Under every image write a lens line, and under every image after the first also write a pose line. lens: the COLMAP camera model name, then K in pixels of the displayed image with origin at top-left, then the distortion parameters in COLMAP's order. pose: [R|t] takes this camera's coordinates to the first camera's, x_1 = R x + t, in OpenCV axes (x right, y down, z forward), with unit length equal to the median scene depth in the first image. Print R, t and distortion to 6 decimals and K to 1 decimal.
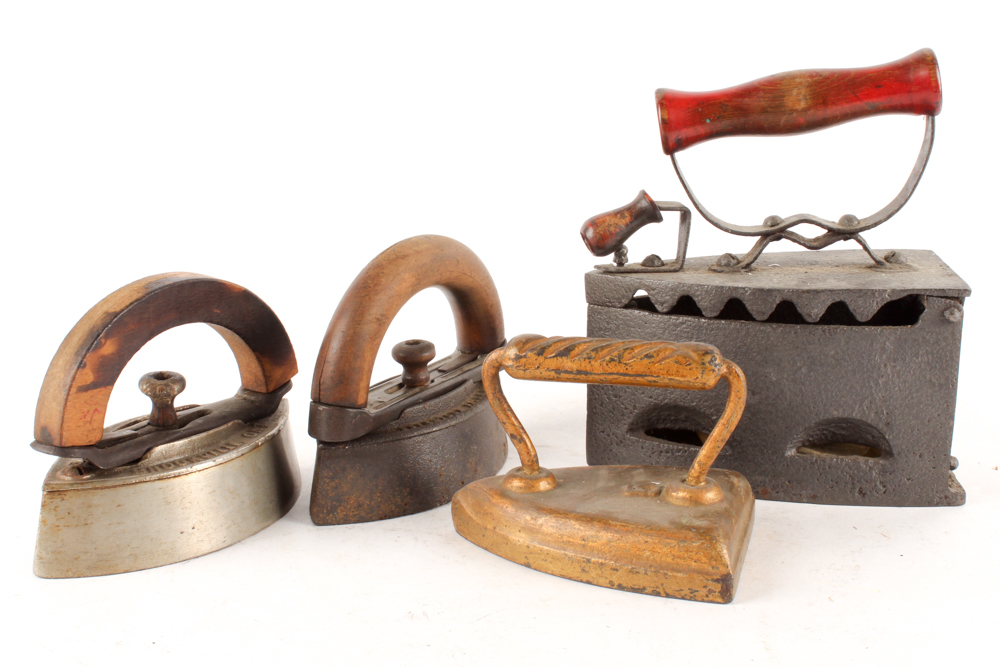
lens RADIAL K [[1510.8, 0, 502.8], [0, 1510.8, 336.5], [0, 0, 1]] dist [-0.041806, 0.000000]
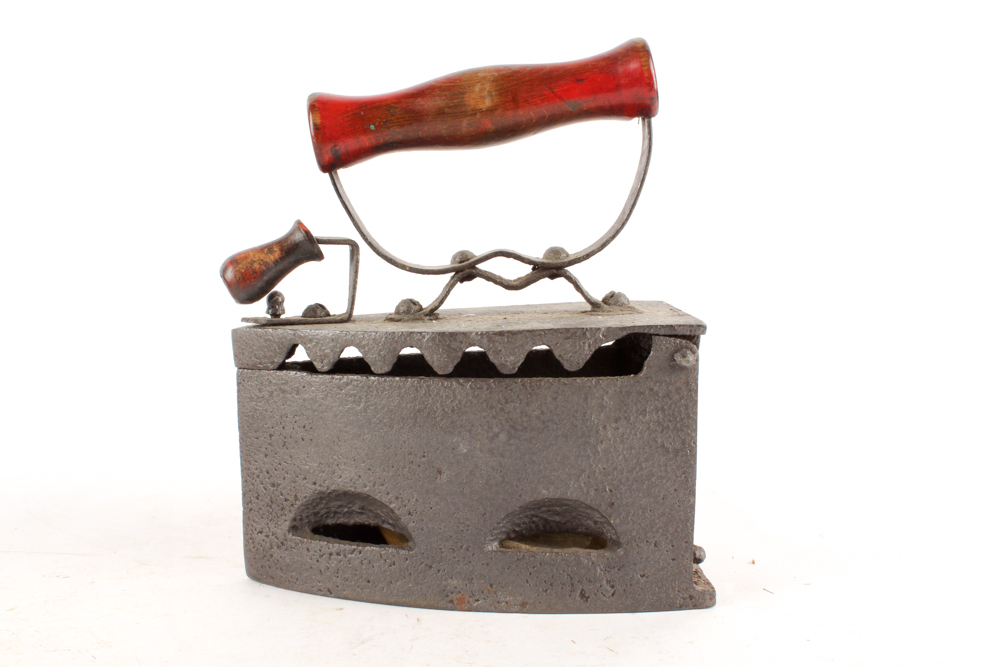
lens RADIAL K [[1201.3, 0, 501.6], [0, 1201.3, 331.1], [0, 0, 1]] dist [-0.040049, 0.000000]
pose [[0.993688, -0.016394, 0.110972, 0.132265], [0.032319, 0.989157, -0.143263, 0.056820], [-0.107420, 0.145945, 0.983443, 0.386181]]
